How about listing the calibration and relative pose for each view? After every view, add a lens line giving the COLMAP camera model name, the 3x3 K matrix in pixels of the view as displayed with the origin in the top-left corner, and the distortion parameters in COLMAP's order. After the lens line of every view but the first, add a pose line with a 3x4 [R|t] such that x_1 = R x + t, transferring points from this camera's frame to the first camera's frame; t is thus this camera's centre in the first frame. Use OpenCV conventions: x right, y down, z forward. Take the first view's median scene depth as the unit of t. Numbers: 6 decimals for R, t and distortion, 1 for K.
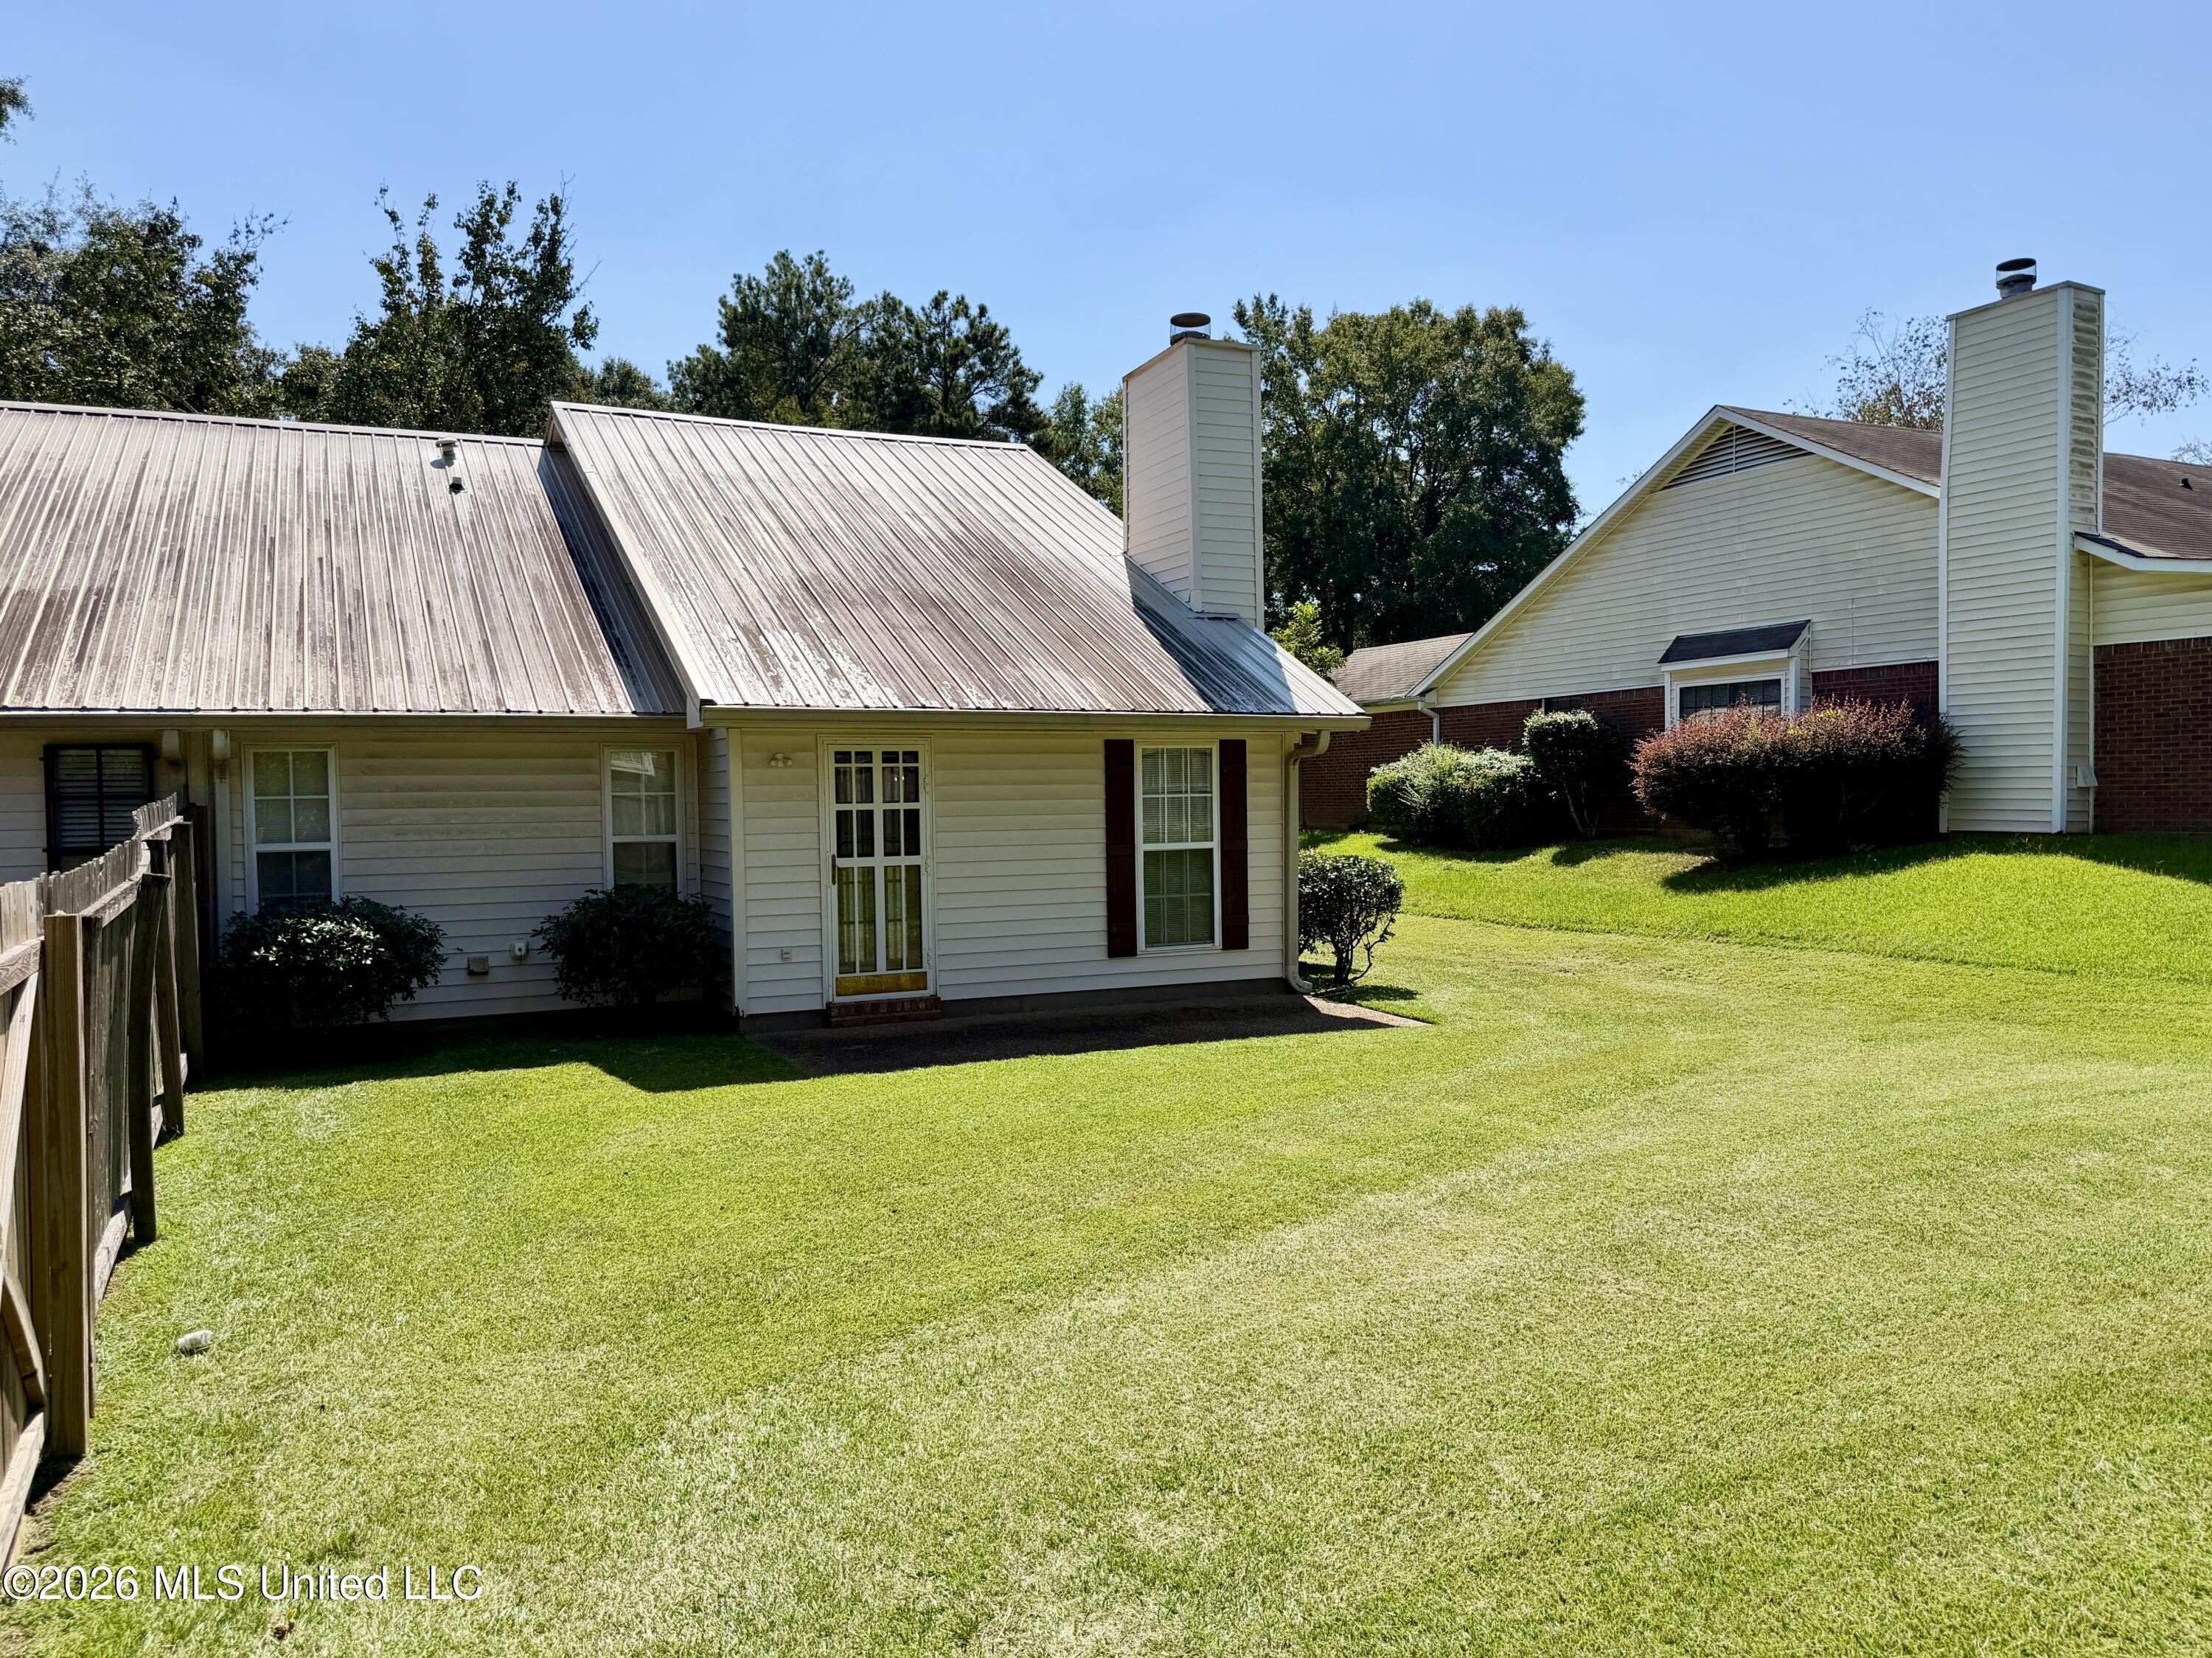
lens RADIAL K [[1689.2, 0, 1110.0], [0, 1689.2, 836.3], [0, 0, 1]] dist [0.008503, 0.000809]
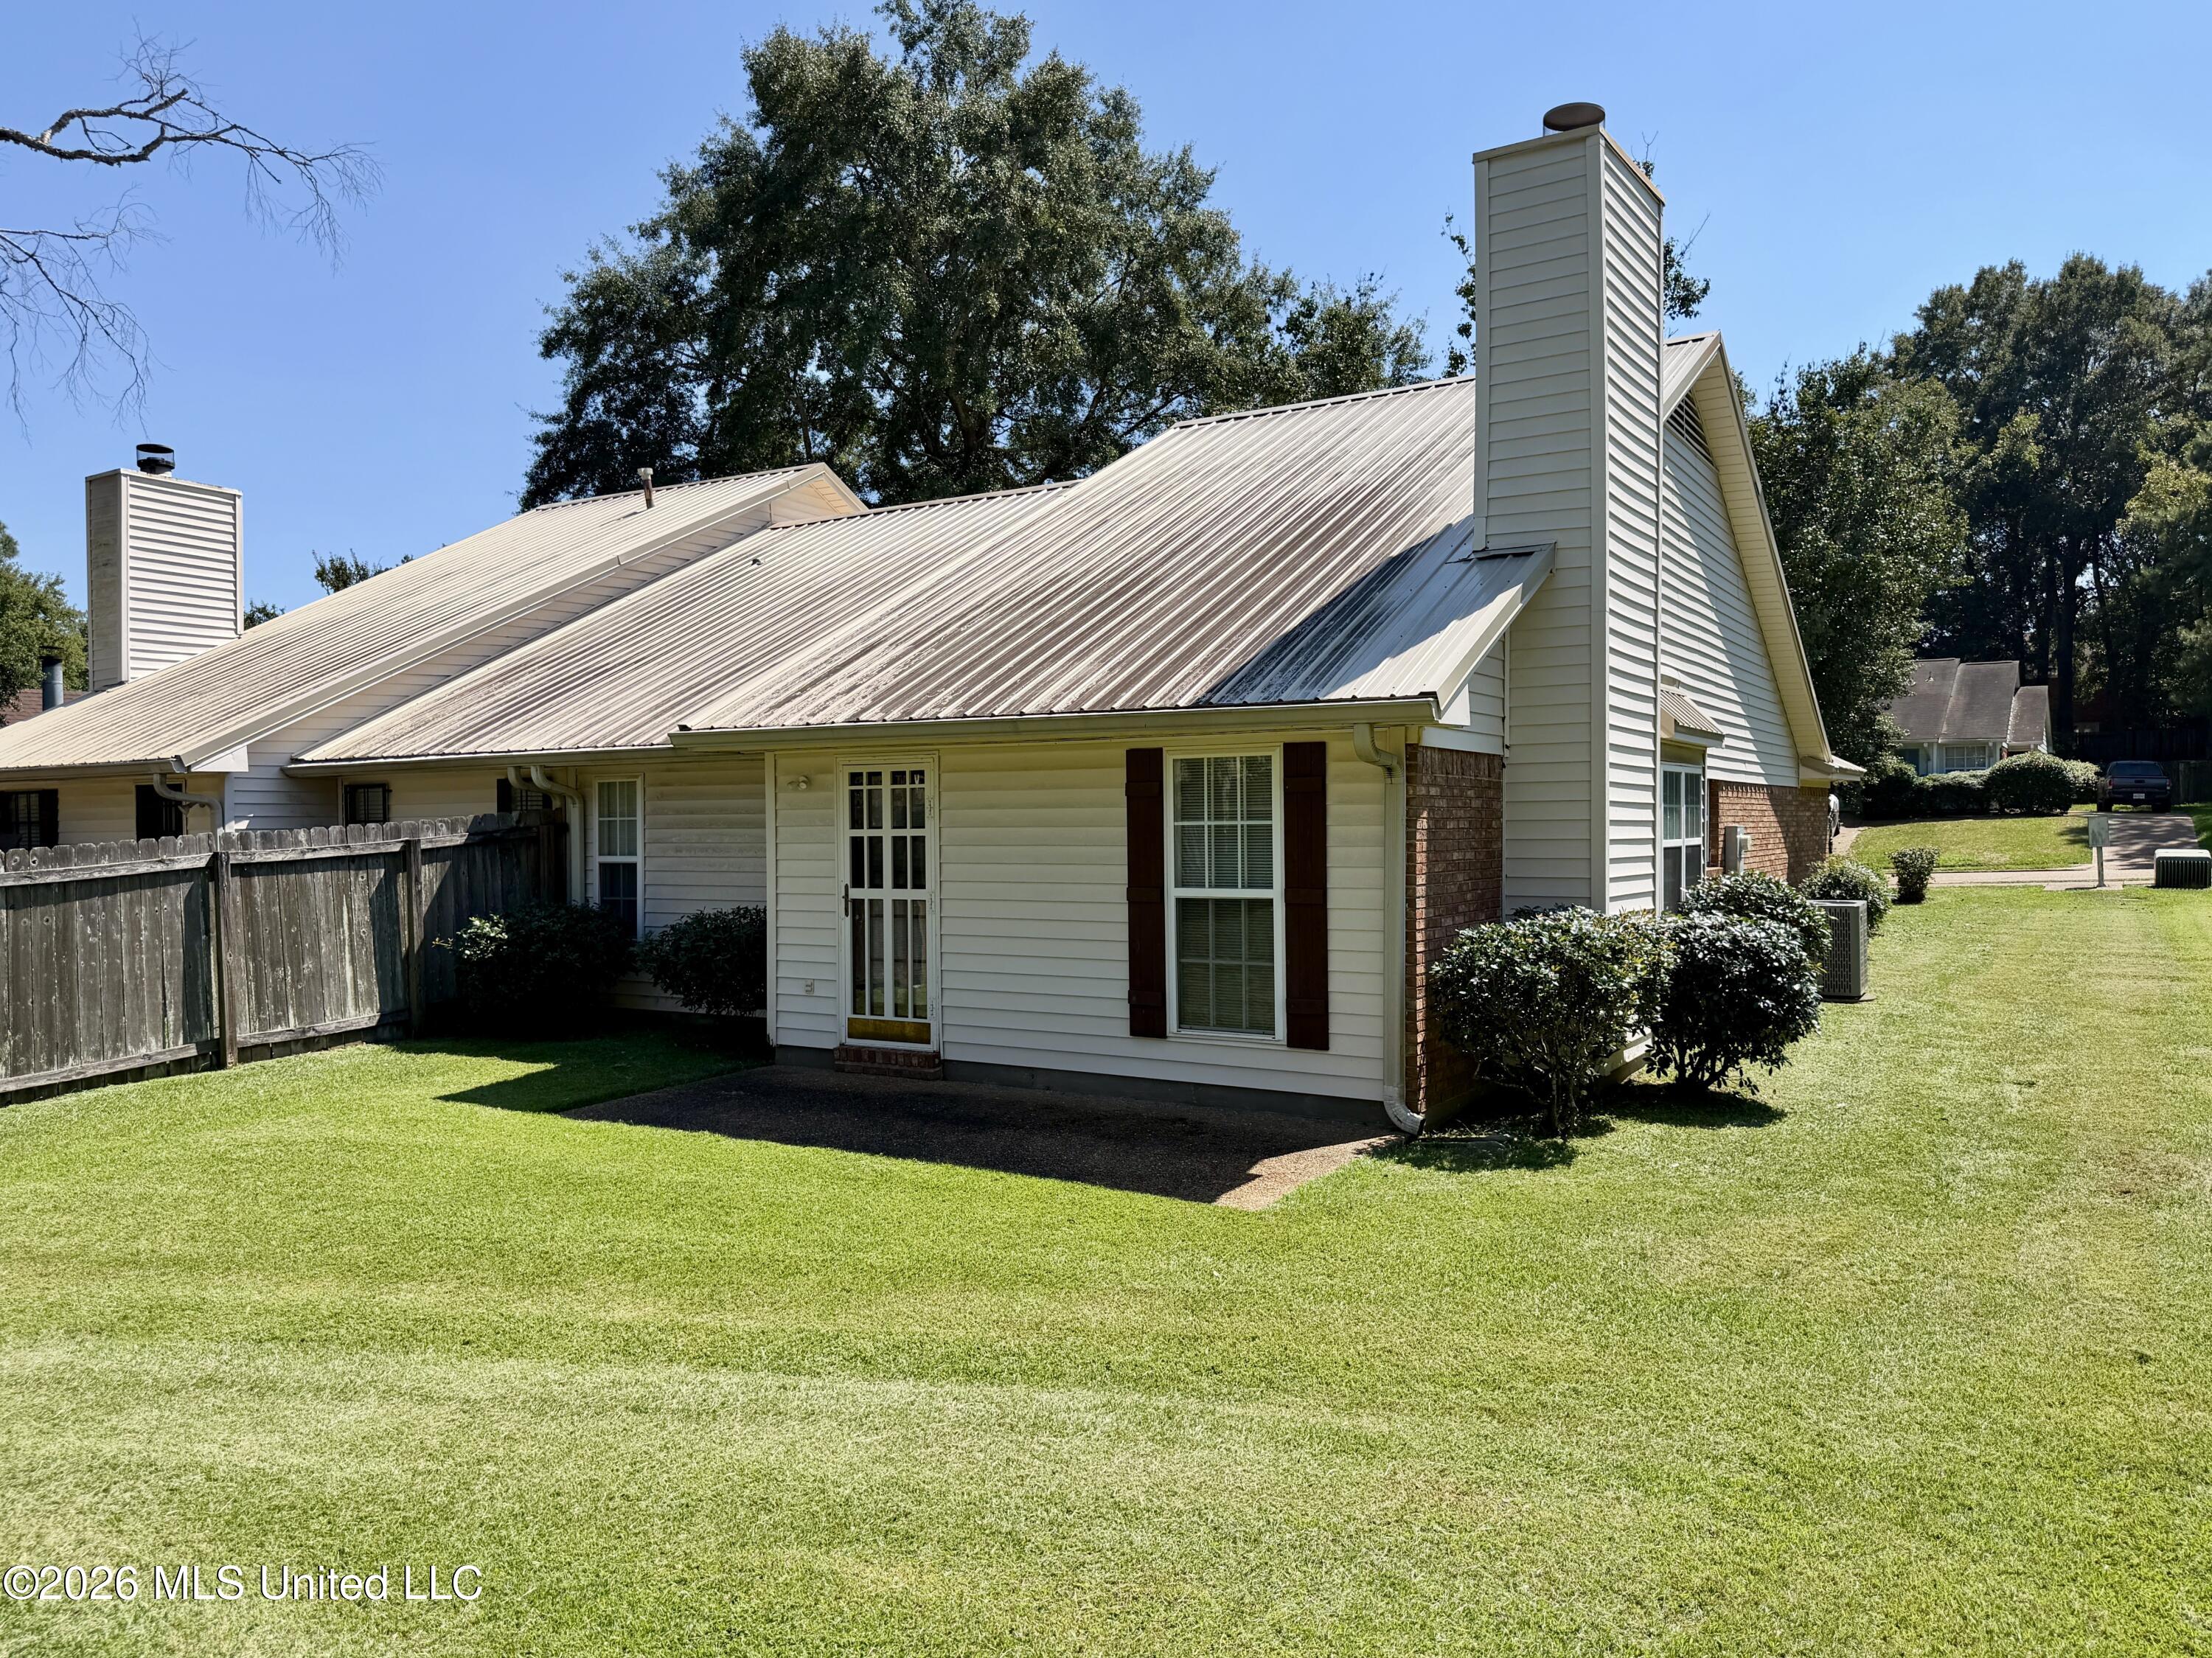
lens RADIAL K [[1689.2, 0, 1112.6], [0, 1689.2, 826.5], [0, 0, 1]] dist [0.008503, 0.000809]
pose [[0.487620, 0.009685, -0.873002, 0.698671], [-0.023957, 0.999710, -0.002291, -0.021489], [0.872727, 0.022032, 0.487711, 0.660199]]
